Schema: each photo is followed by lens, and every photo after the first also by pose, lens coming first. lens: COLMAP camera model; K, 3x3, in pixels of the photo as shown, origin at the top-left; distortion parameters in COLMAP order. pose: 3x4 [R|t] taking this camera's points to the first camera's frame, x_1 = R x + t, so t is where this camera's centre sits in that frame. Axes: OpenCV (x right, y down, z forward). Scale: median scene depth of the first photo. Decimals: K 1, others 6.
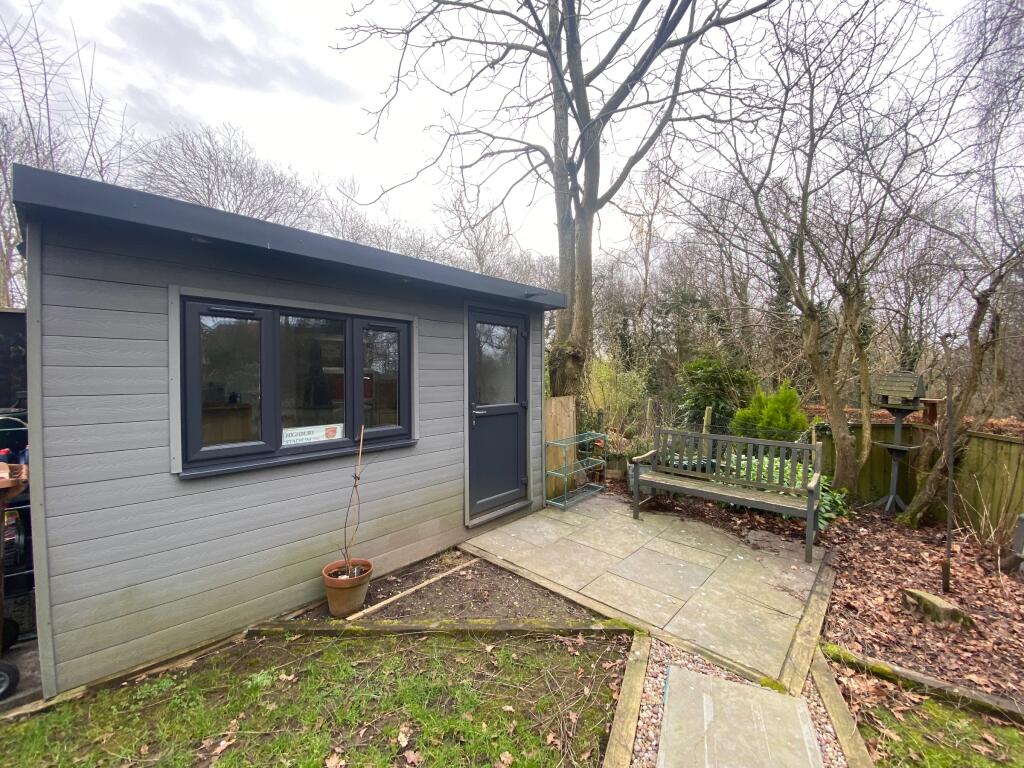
lens RADIAL K [[416.3, 0, 512.0], [0, 416.3, 384.0], [0, 0, 1]] dist [0.030076, -0.020444]
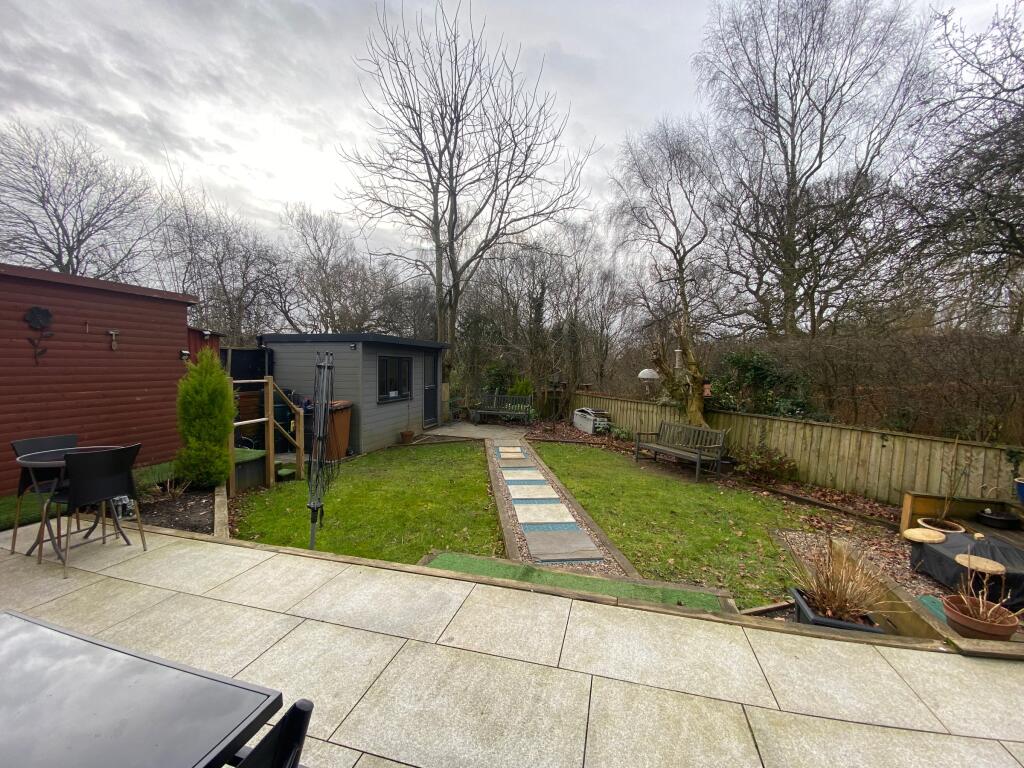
lens RADIAL K [[416.4, 0, 512.0], [0, 416.4, 384.0], [0, 0, 1]] dist [0.016657, -0.020540]
pose [[0.881737, -0.008884, 0.471658, -0.769325], [-0.002353, 0.999727, 0.023230, -0.023389], [-0.471736, -0.021592, 0.881476, -1.495651]]
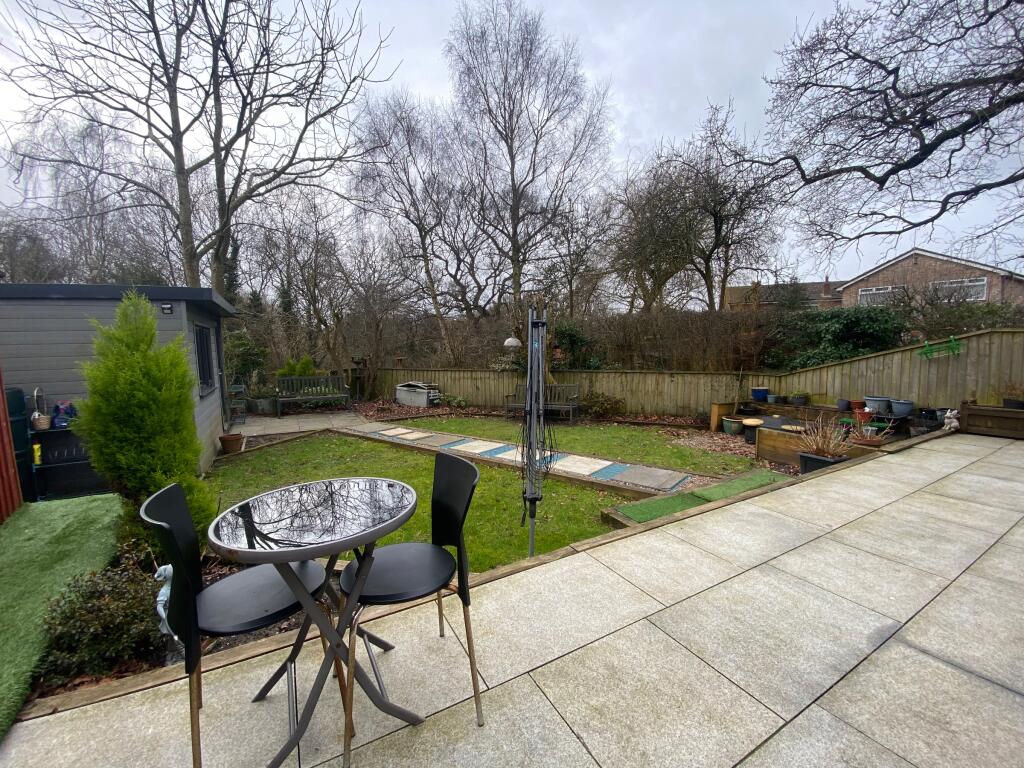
lens RADIAL K [[416.4, 0, 512.0], [0, 416.4, 384.0], [0, 0, 1]] dist [0.016657, -0.020540]
pose [[0.311319, -0.097755, 0.945264, -1.323097], [0.040733, 0.995154, 0.089499, -0.002249], [-0.949432, 0.010641, 0.313792, -0.790899]]
